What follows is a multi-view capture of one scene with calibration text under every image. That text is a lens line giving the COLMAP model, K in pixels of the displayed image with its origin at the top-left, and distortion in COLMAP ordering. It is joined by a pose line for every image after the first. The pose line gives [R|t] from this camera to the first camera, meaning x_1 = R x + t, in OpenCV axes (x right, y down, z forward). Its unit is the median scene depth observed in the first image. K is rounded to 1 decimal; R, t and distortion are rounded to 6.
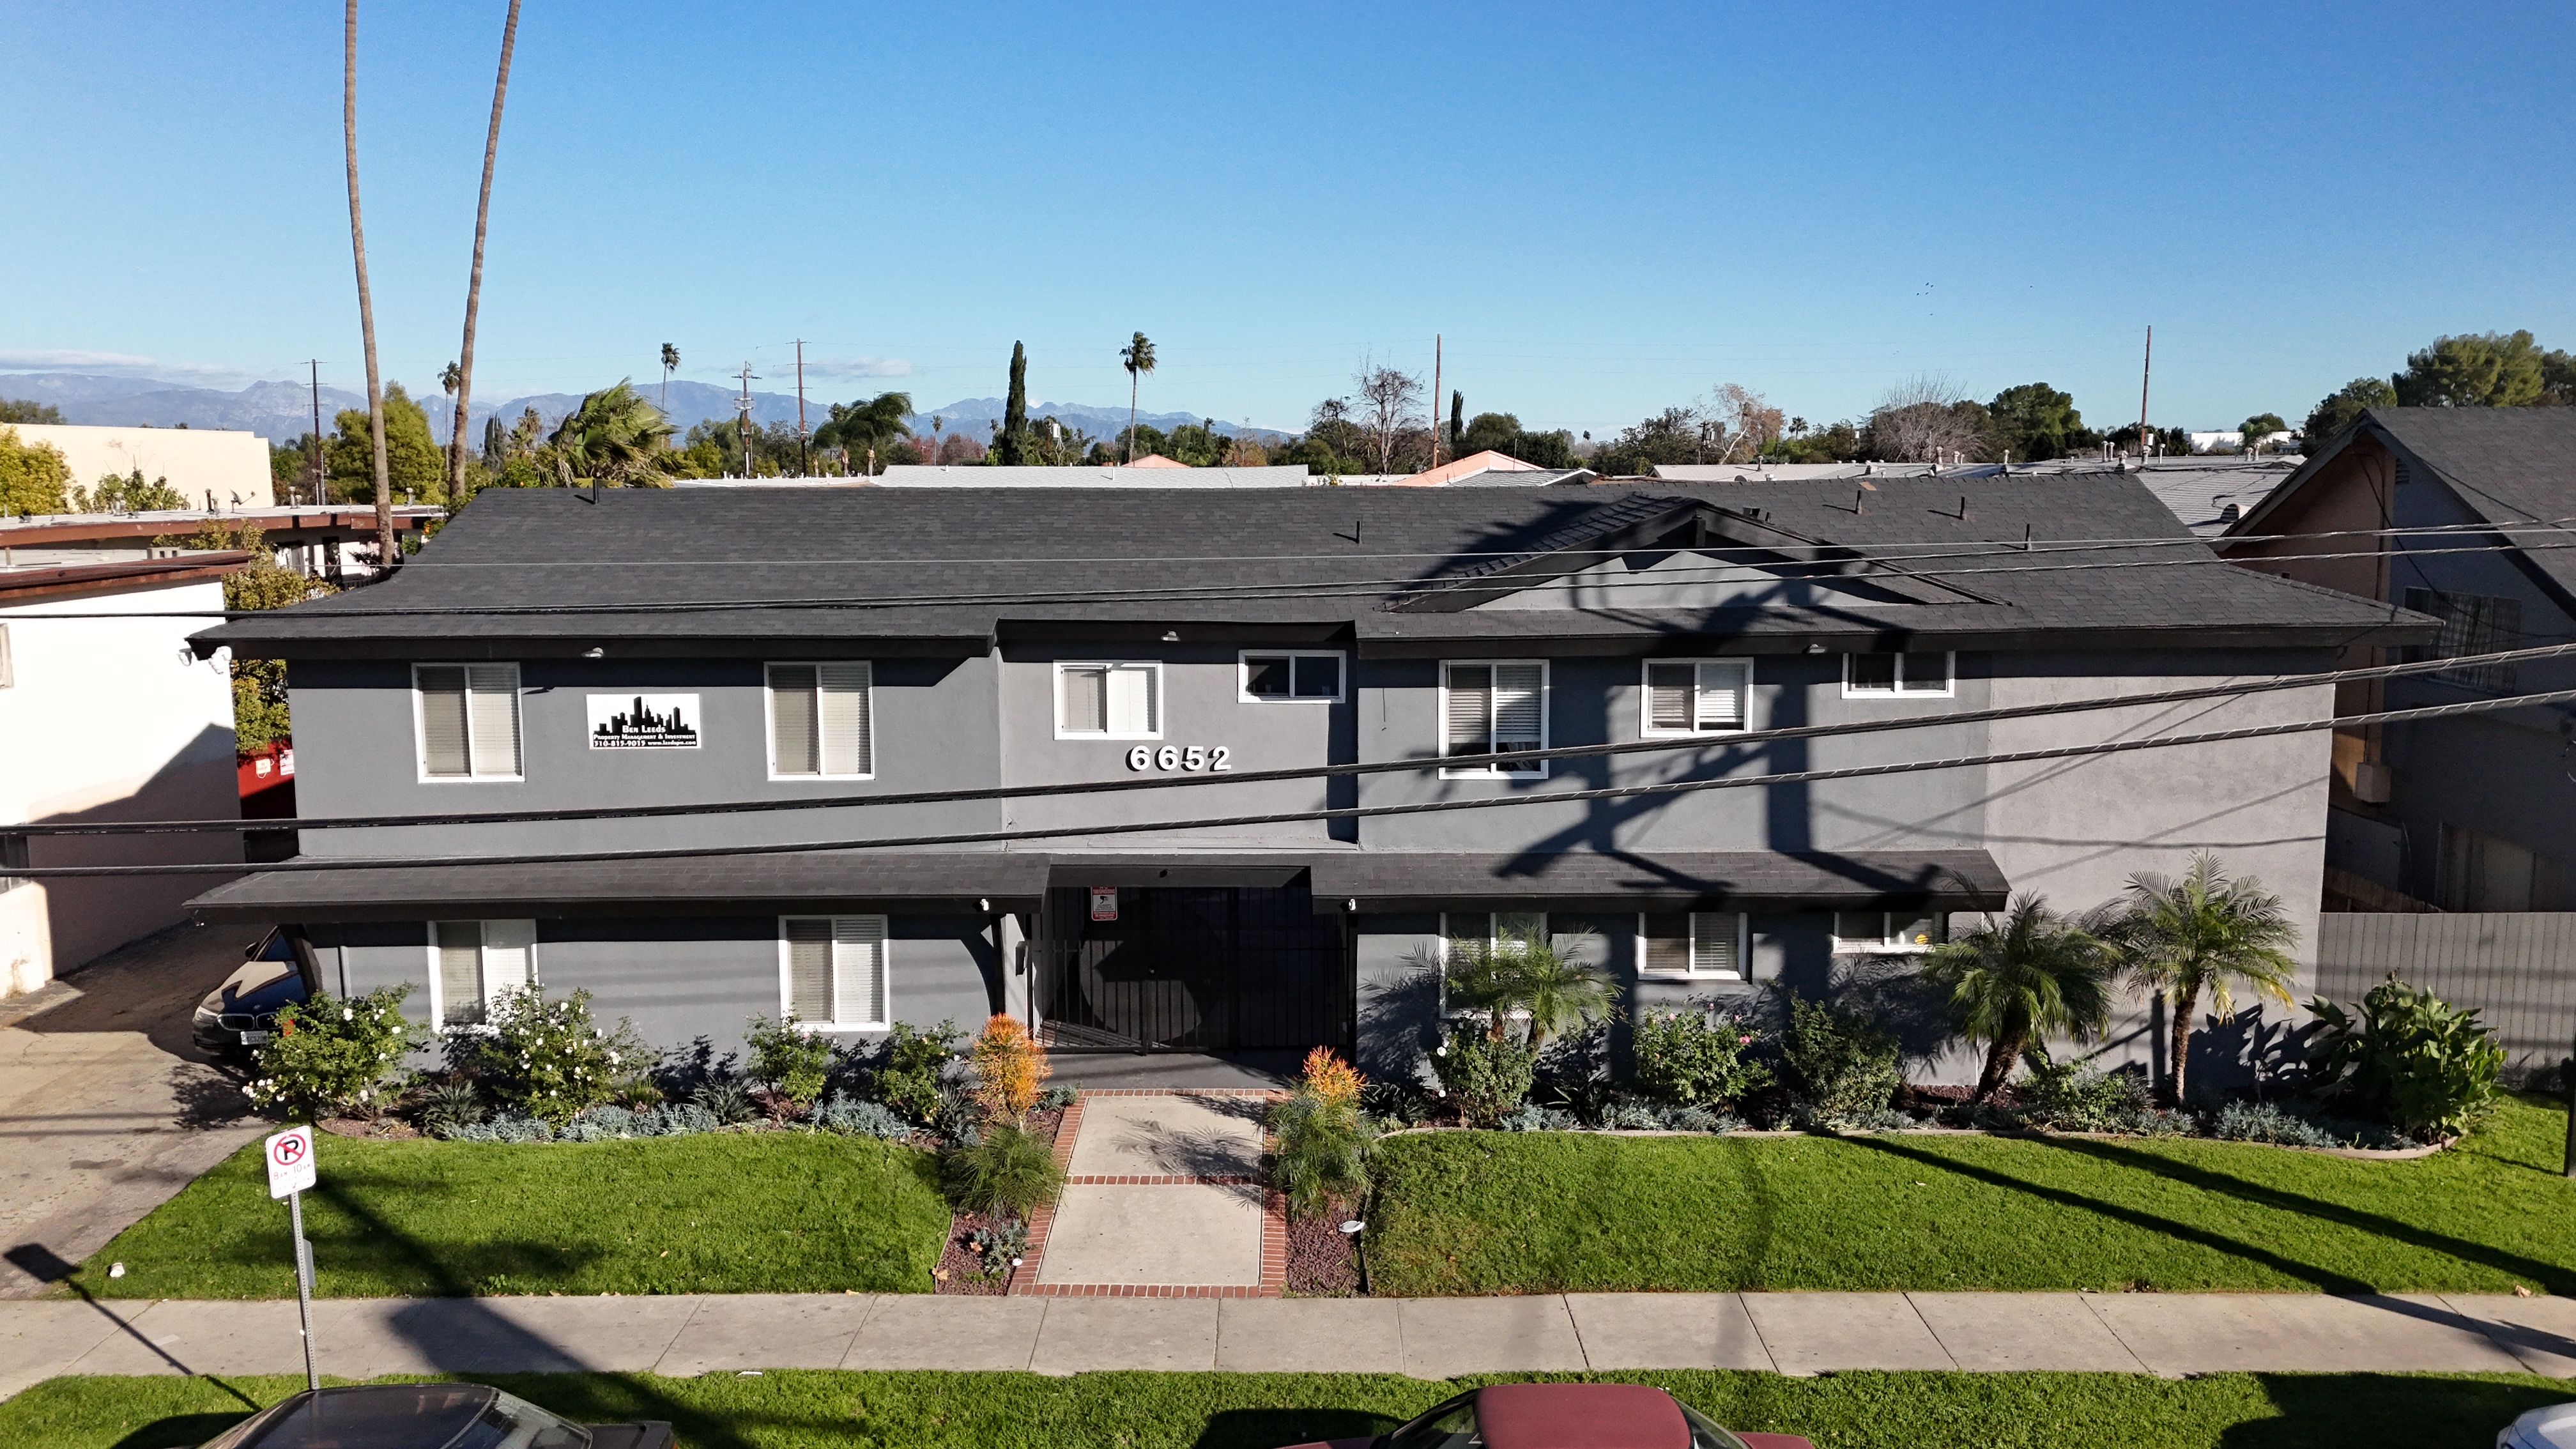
lens RADIAL K [[1882.1, 0, 1283.7], [0, 1882.1, 718.7], [0, 0, 1]] dist [0.069274, -0.059108]
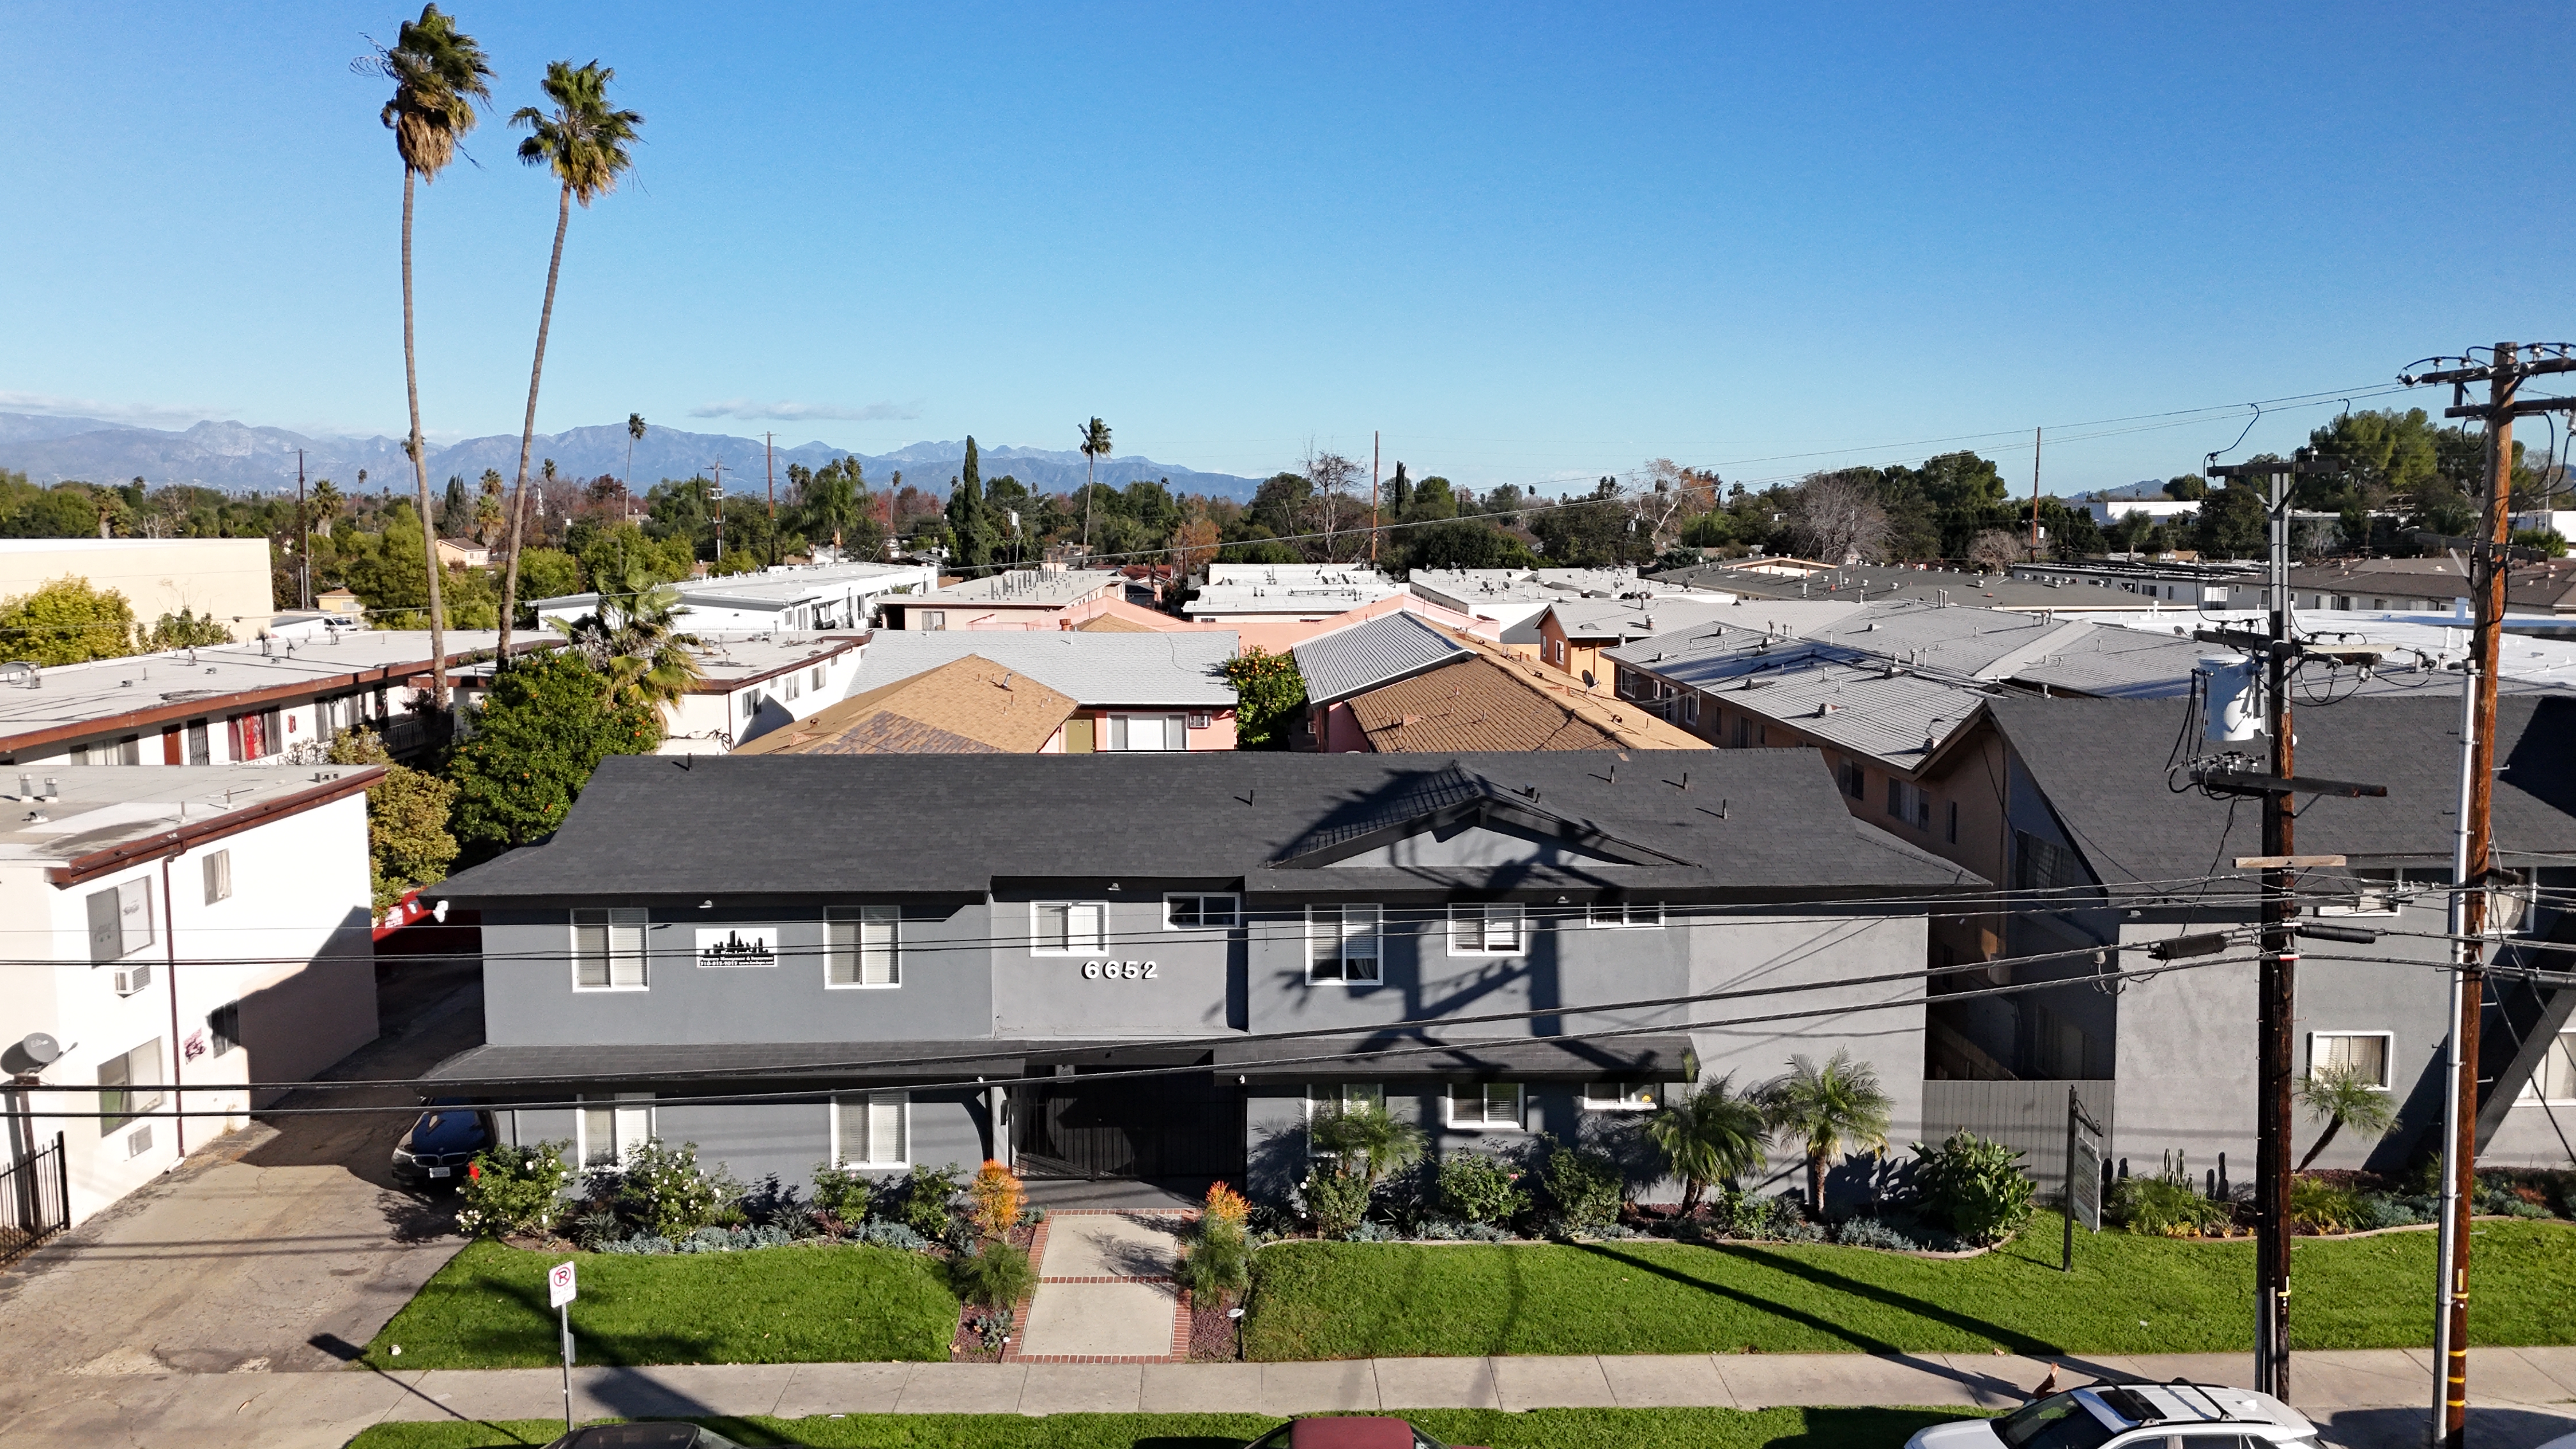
lens RADIAL K [[1882.1, 0, 1283.7], [0, 1882.1, 718.7], [0, 0, 1]] dist [0.069274, -0.059108]
pose [[0.999699, 0.001520, 0.024467, 0.032393], [-0.000959, 0.999737, -0.022926, -0.138200], [-0.024495, 0.022895, 0.999438, -0.417746]]
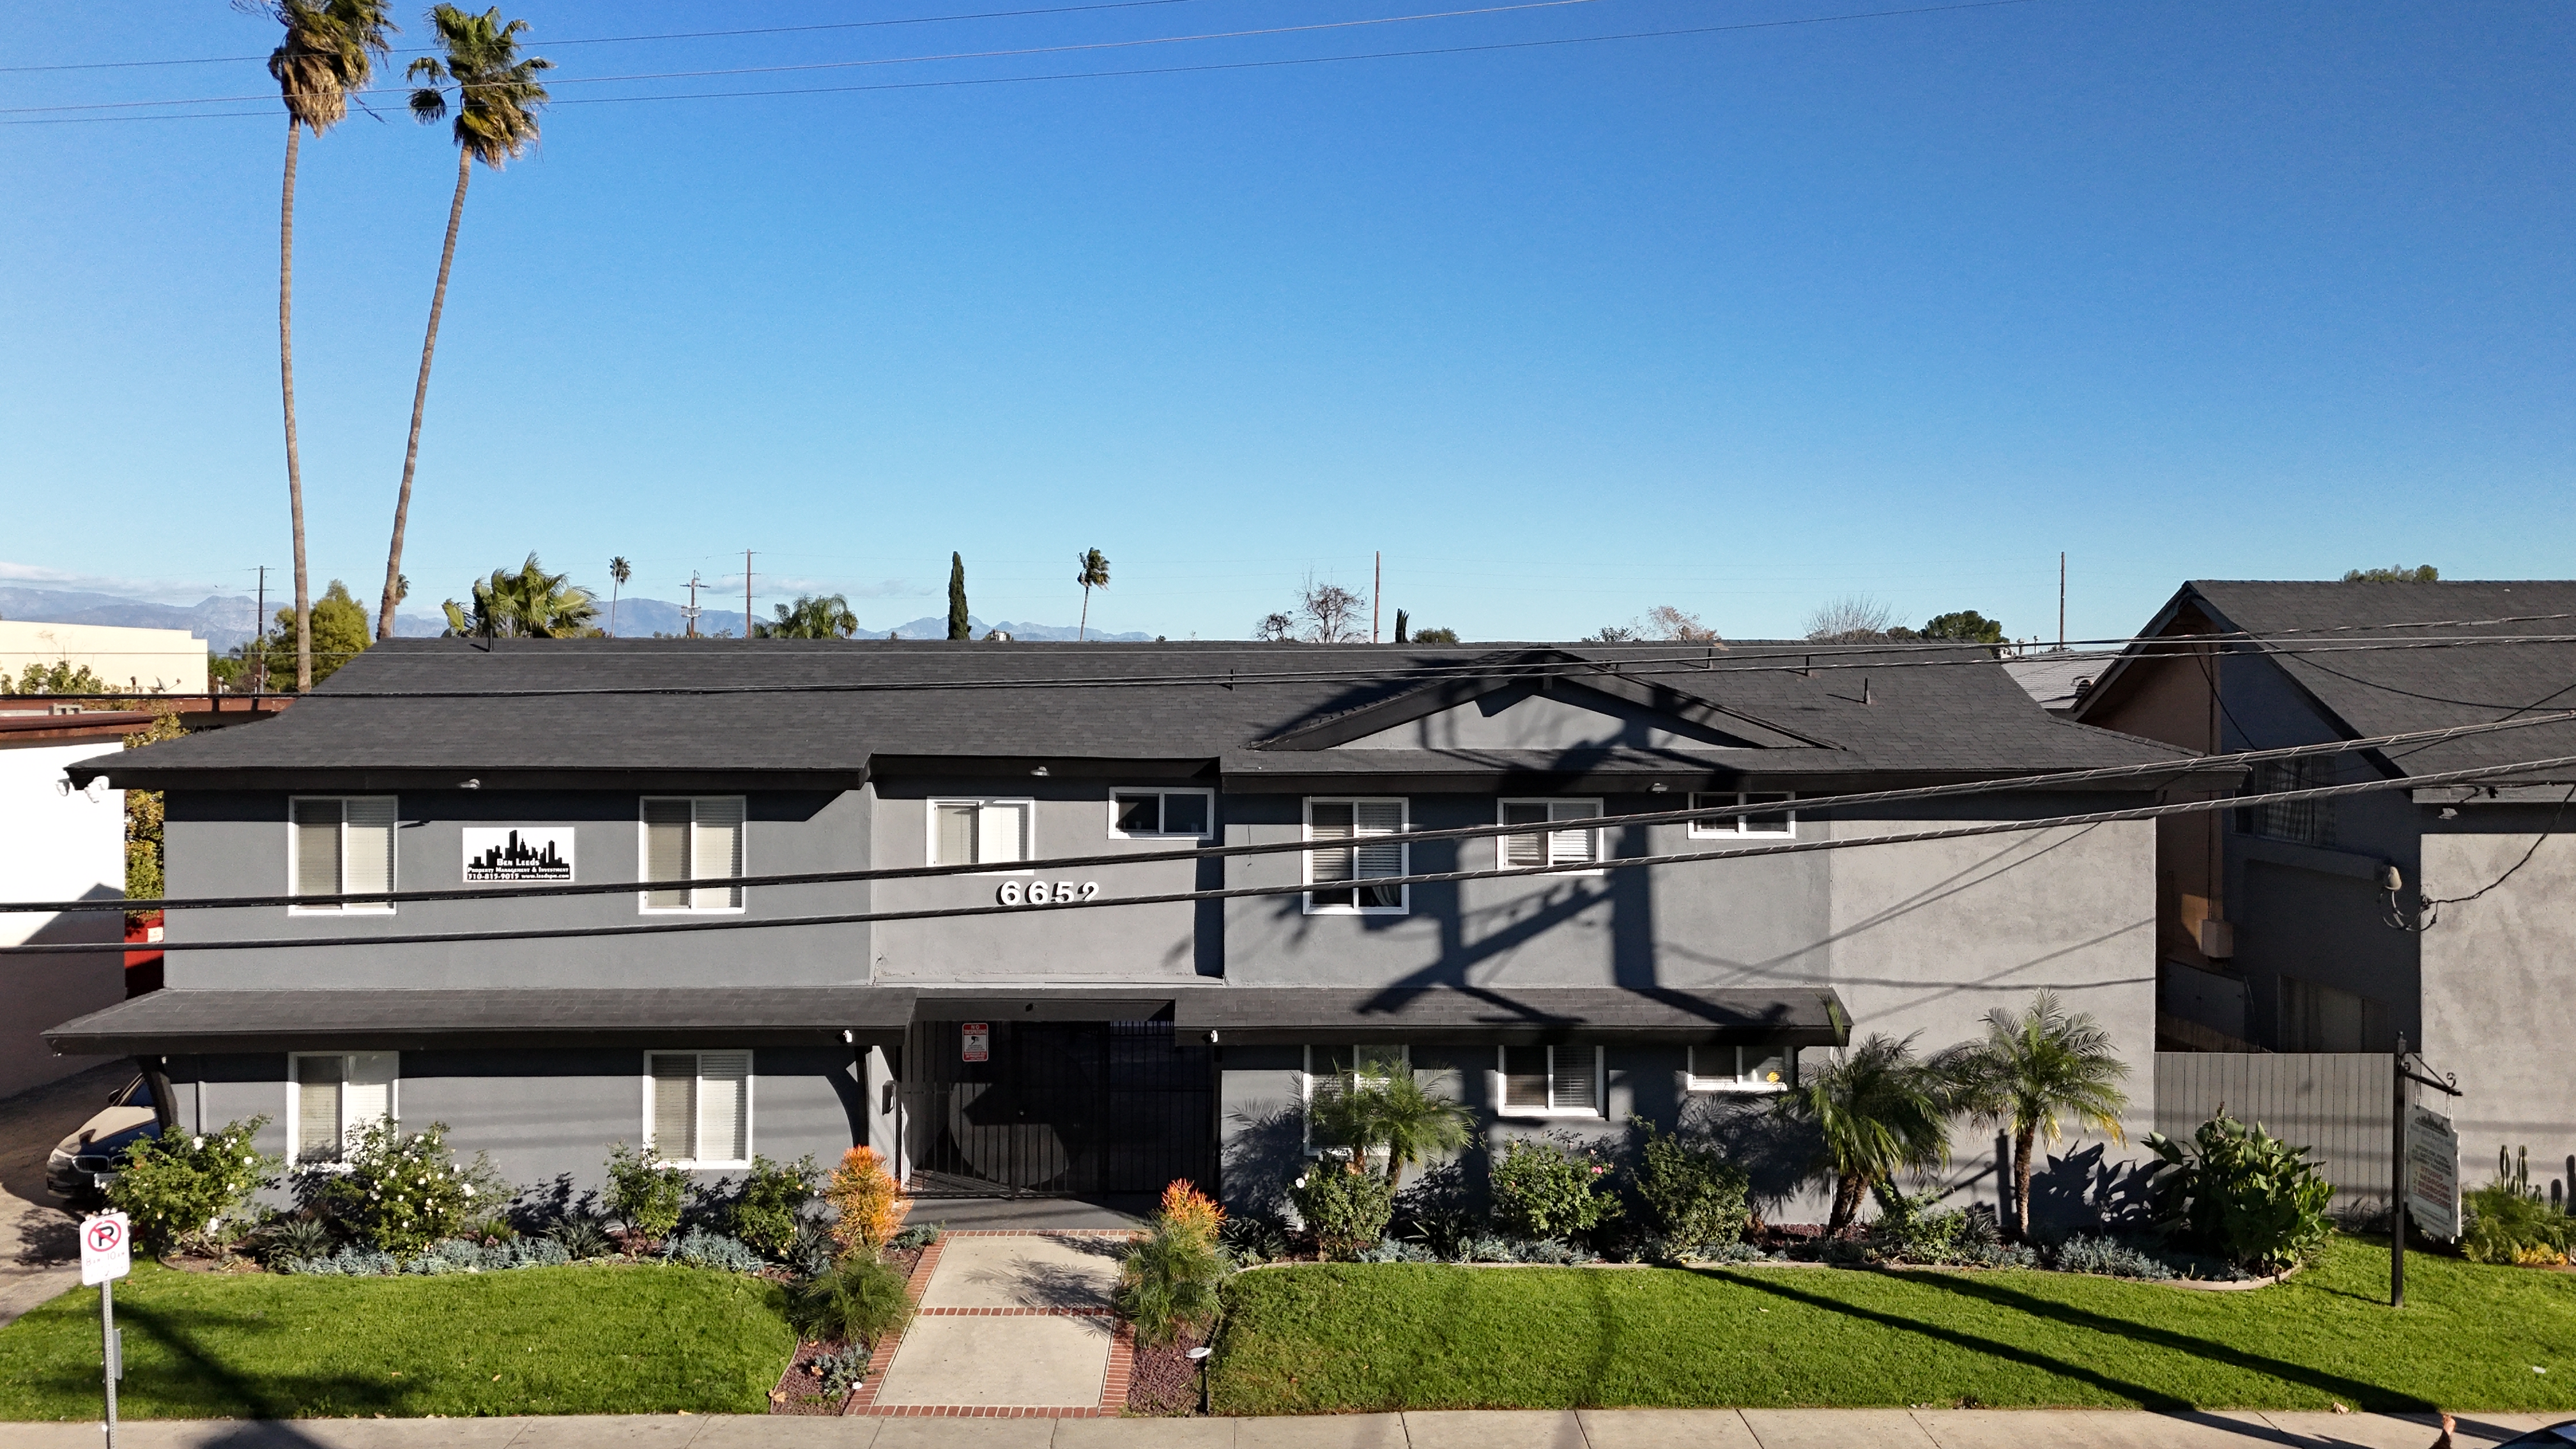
lens RADIAL K [[1885.4, 0, 1284.2], [0, 1885.4, 723.0], [0, 0, 1]] dist [0.054418, -0.028174]
pose [[0.999645, 0.008118, 0.025365, 0.046601], [-0.005181, 0.993490, -0.113798, 0.045739], [-0.026124, 0.113626, 0.993180, -0.029742]]
